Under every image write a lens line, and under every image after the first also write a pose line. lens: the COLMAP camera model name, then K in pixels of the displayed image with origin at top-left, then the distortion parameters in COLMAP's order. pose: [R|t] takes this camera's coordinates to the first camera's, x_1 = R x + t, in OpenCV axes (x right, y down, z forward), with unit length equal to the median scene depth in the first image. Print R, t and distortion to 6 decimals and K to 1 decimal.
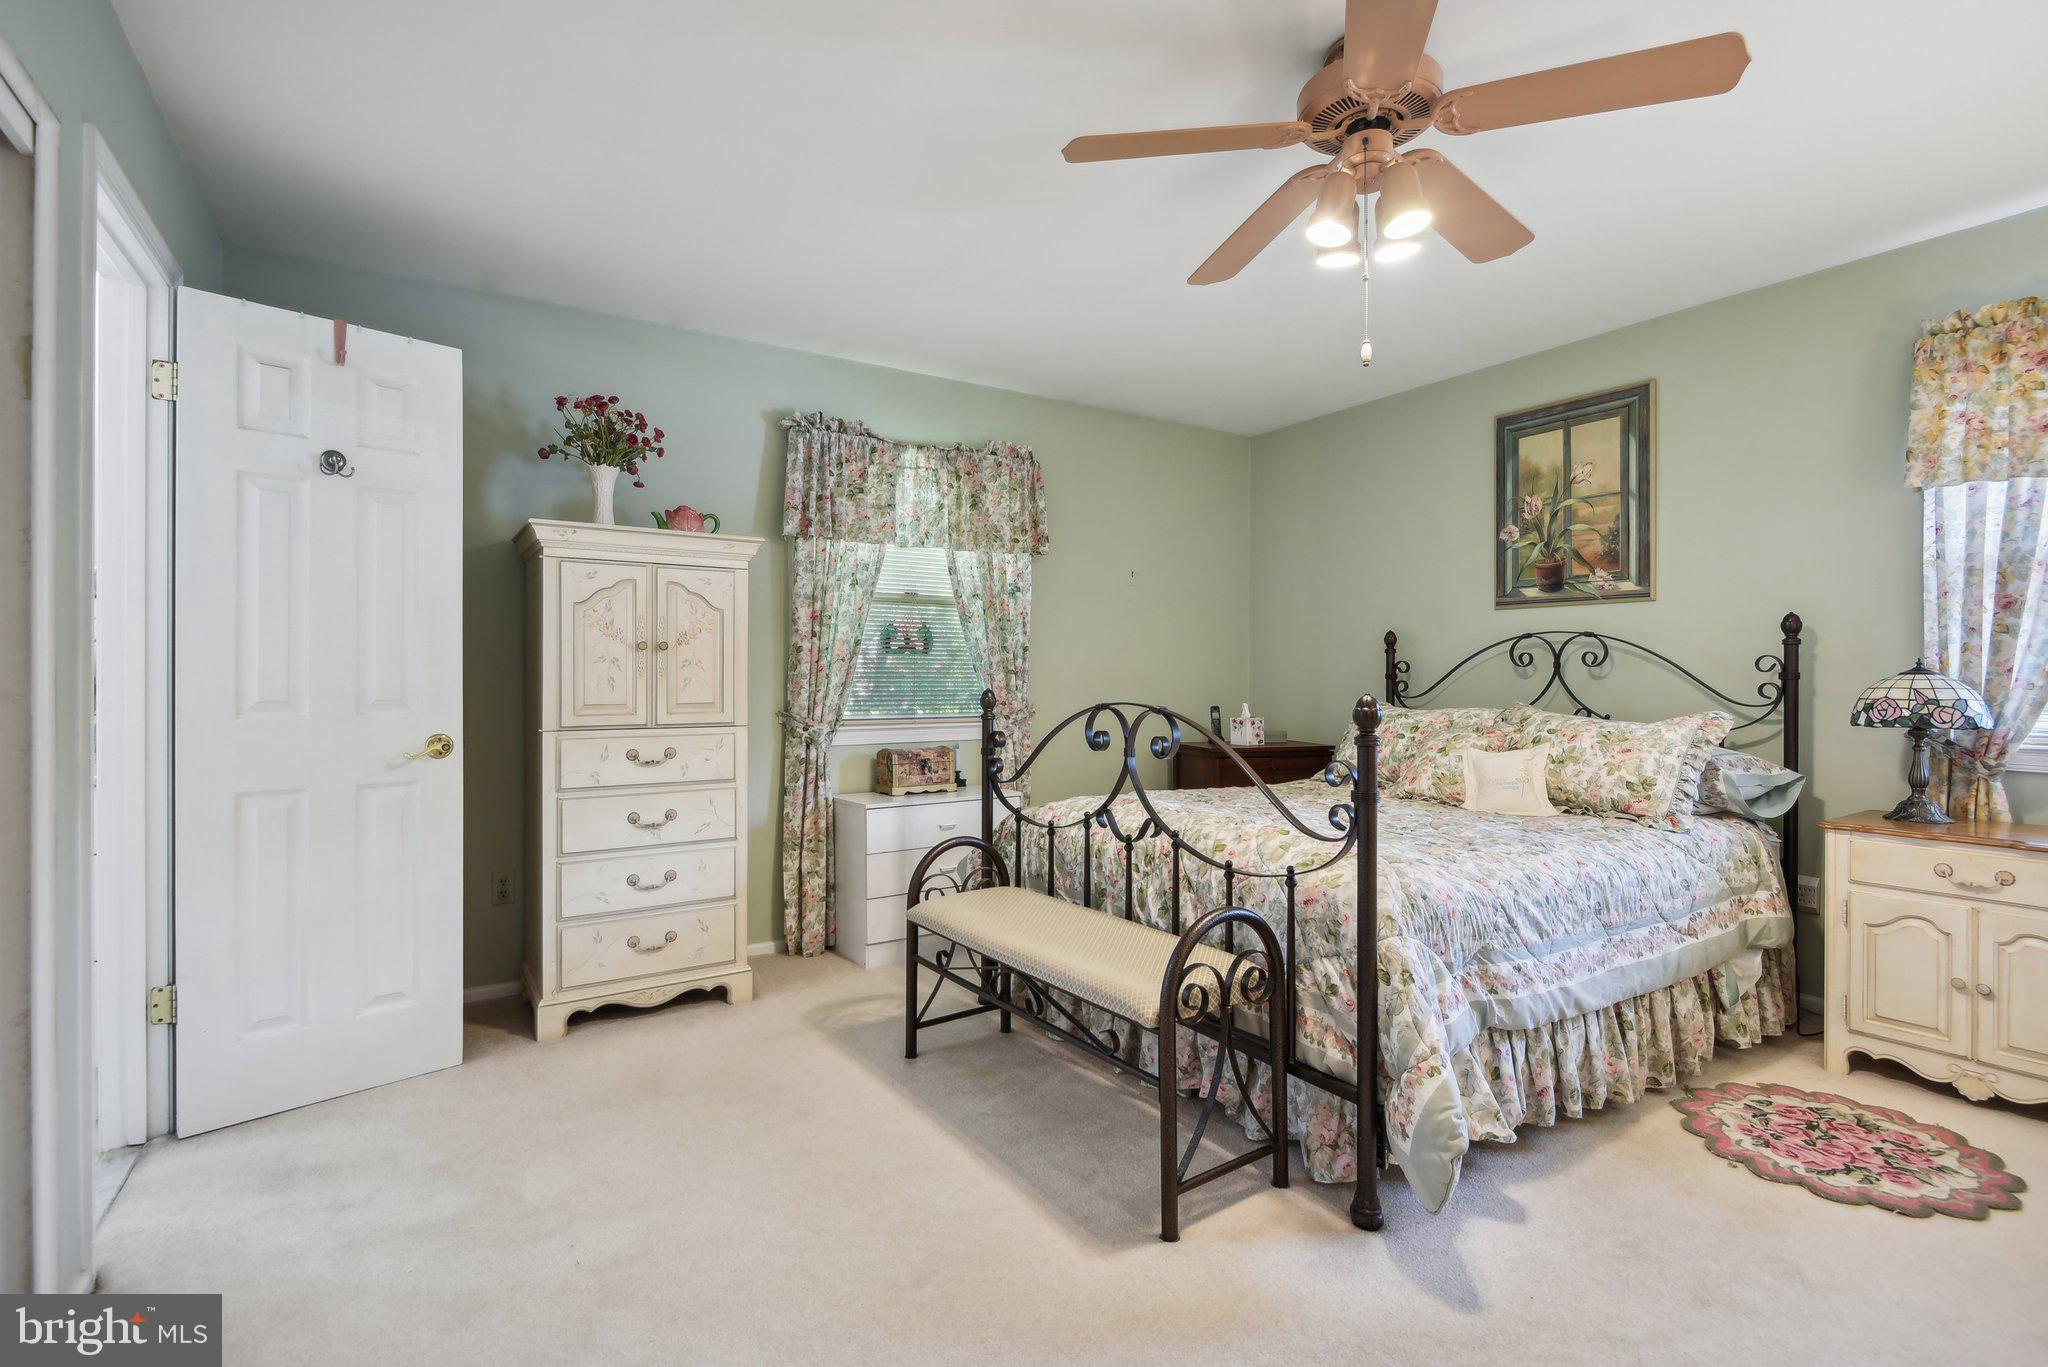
lens RADIAL K [[942.3, 0, 1021.8], [0, 942.3, 677.3], [0, 0, 1]] dist [-0.006445, -0.003748]
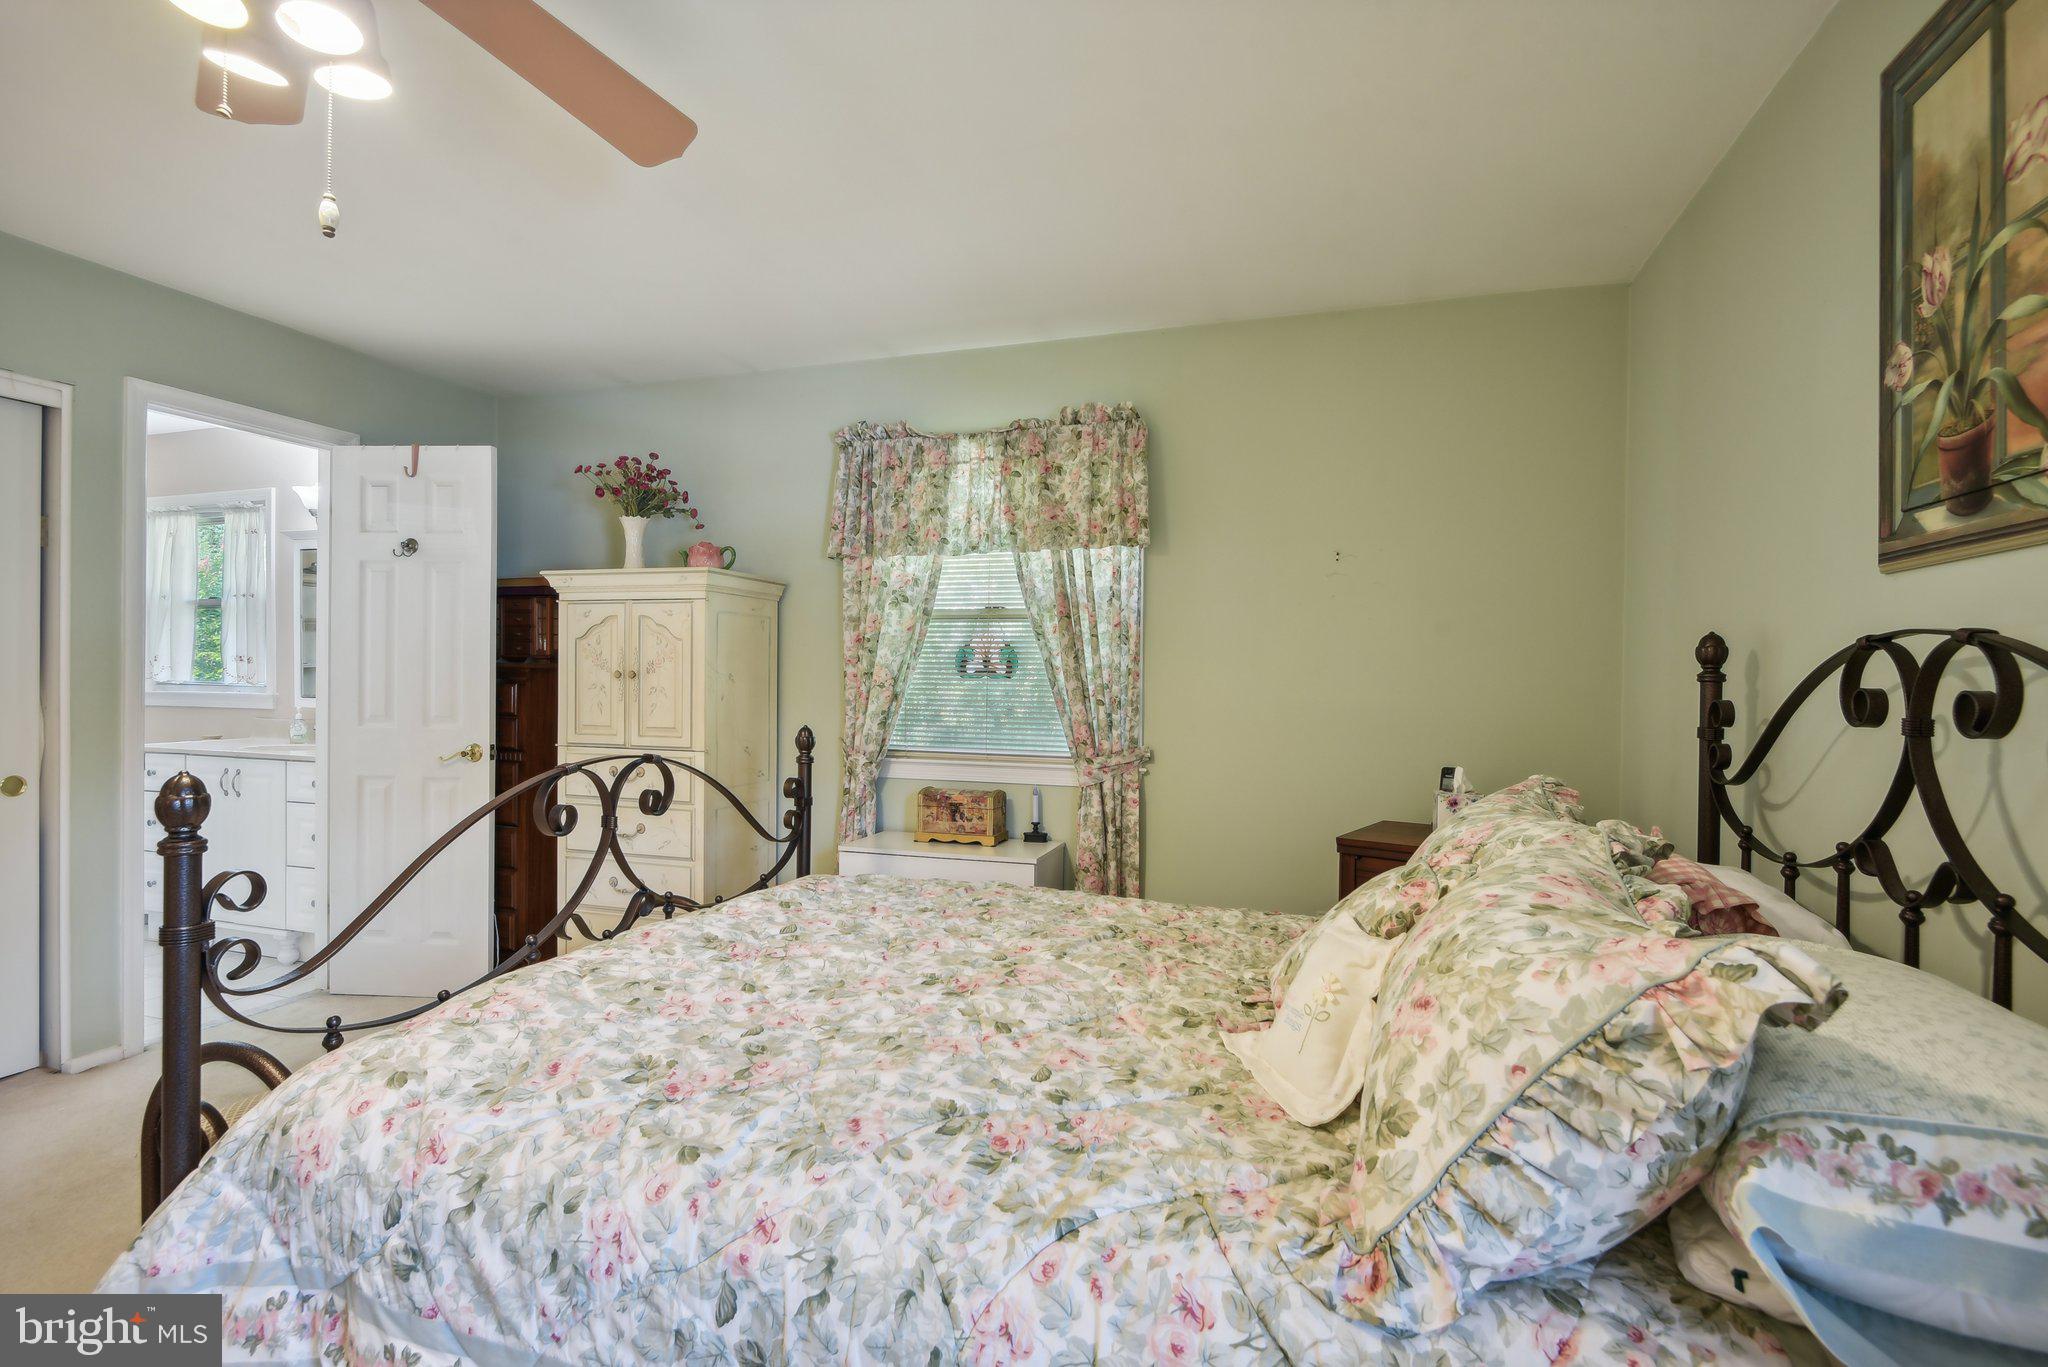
lens RADIAL K [[942.3, 0, 1019.7], [0, 942.3, 689.7], [0, 0, 1]] dist [-0.006445, -0.003748]
pose [[0.641128, 0.015208, -0.767284, 0.619905], [-0.012082, 0.999880, 0.009722, -0.026096], [0.767339, 0.003037, 0.641234, 0.528176]]
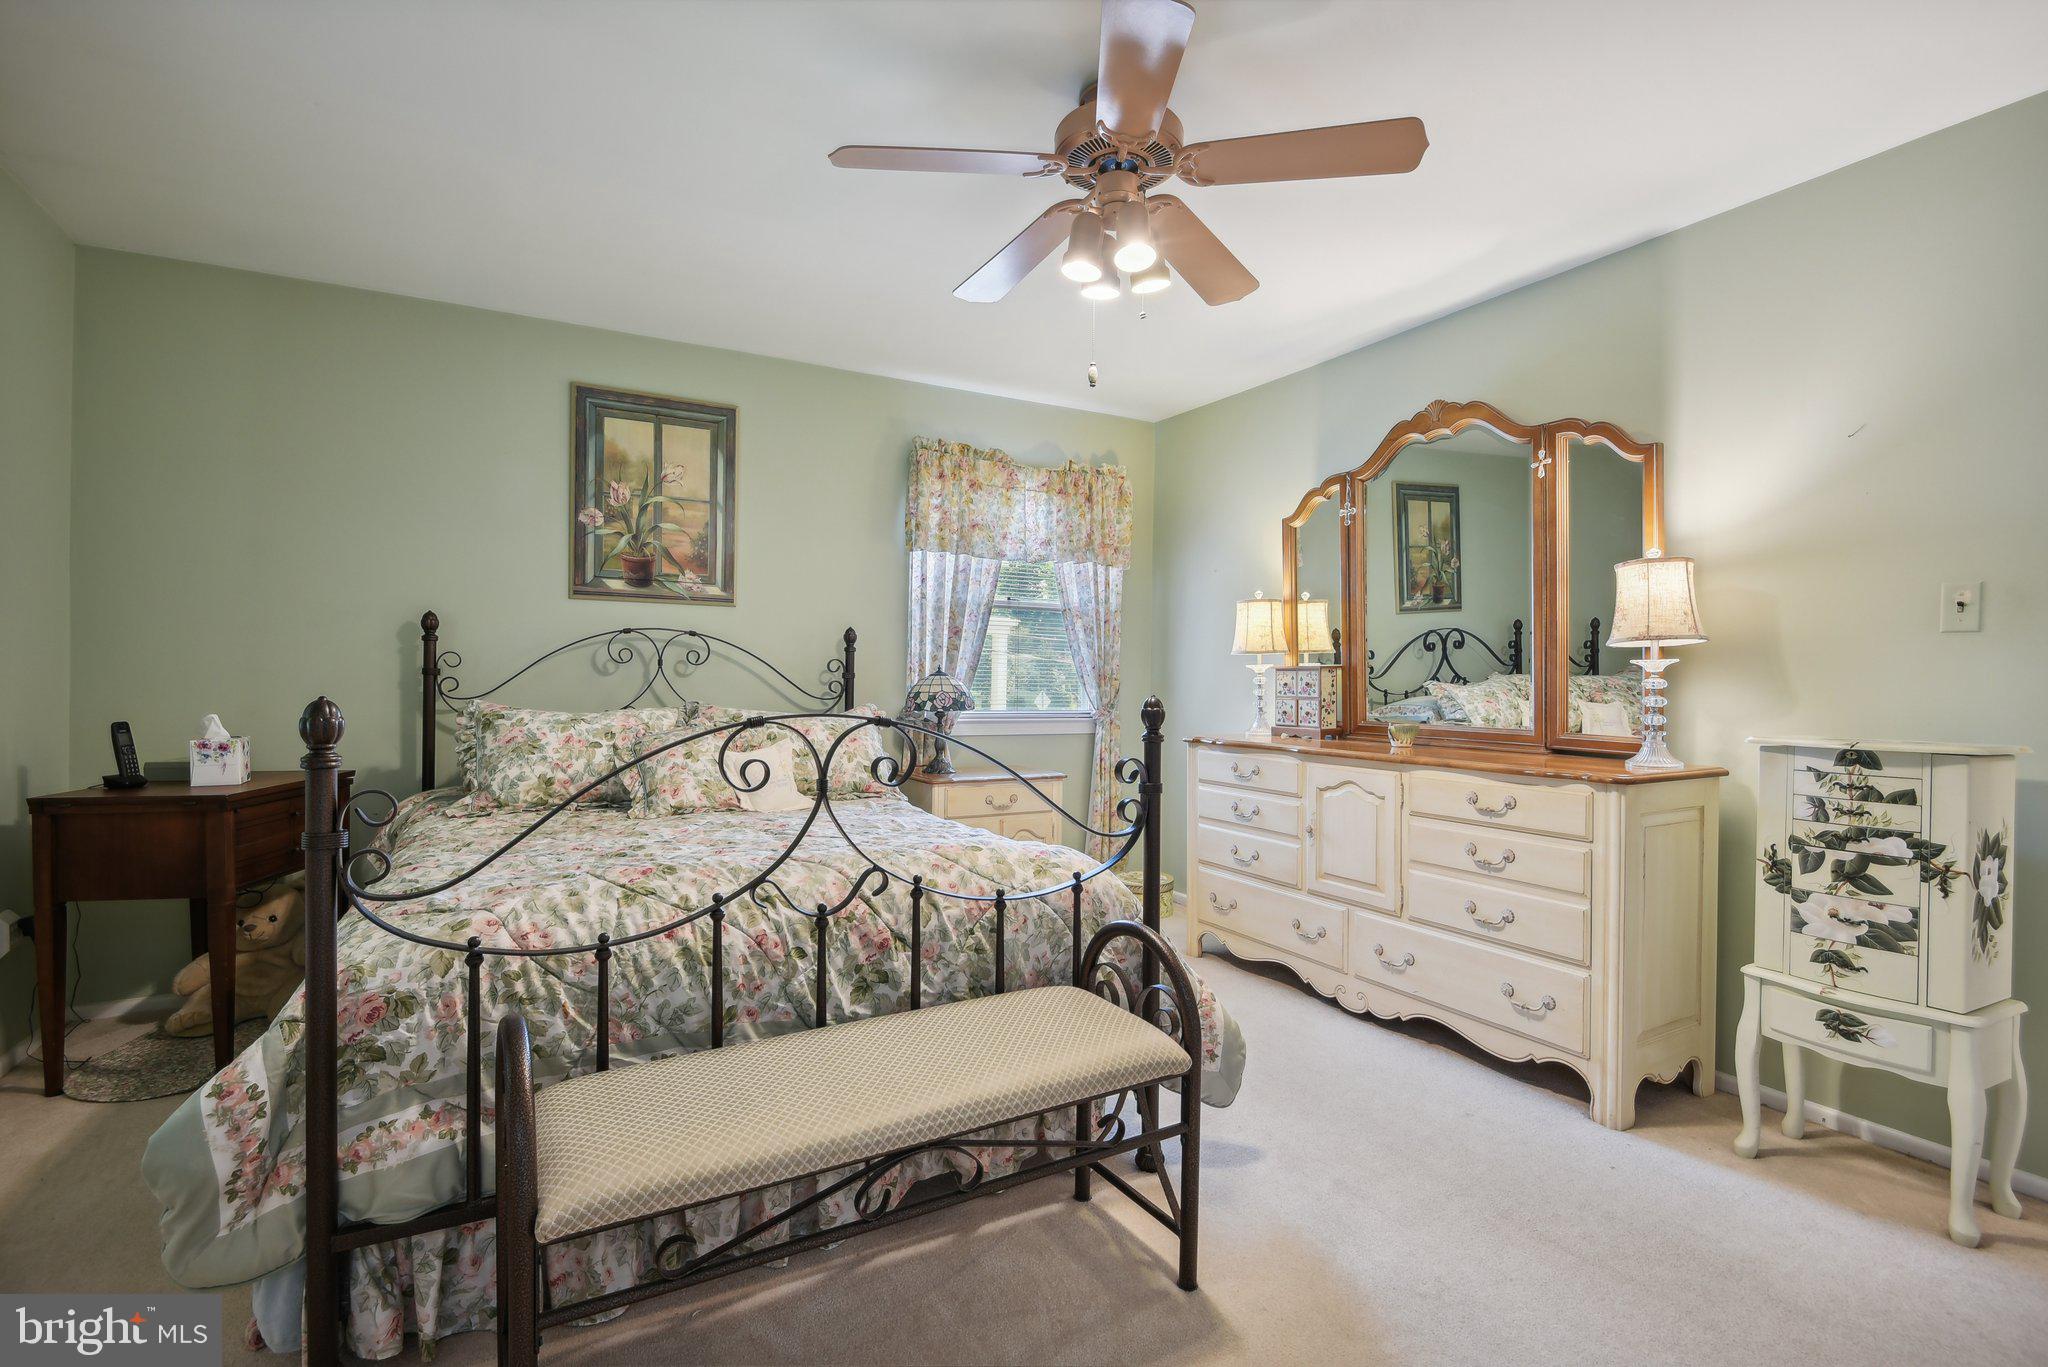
lens RADIAL K [[942.3, 0, 1019.8], [0, 942.3, 685.3], [0, 0, 1]] dist [-0.006445, -0.003748]
pose [[0.070213, -0.007187, 0.997506, -0.389167], [-0.010122, 0.999917, 0.007917, -0.001085], [-0.997481, -0.010653, 0.070134, 0.553064]]
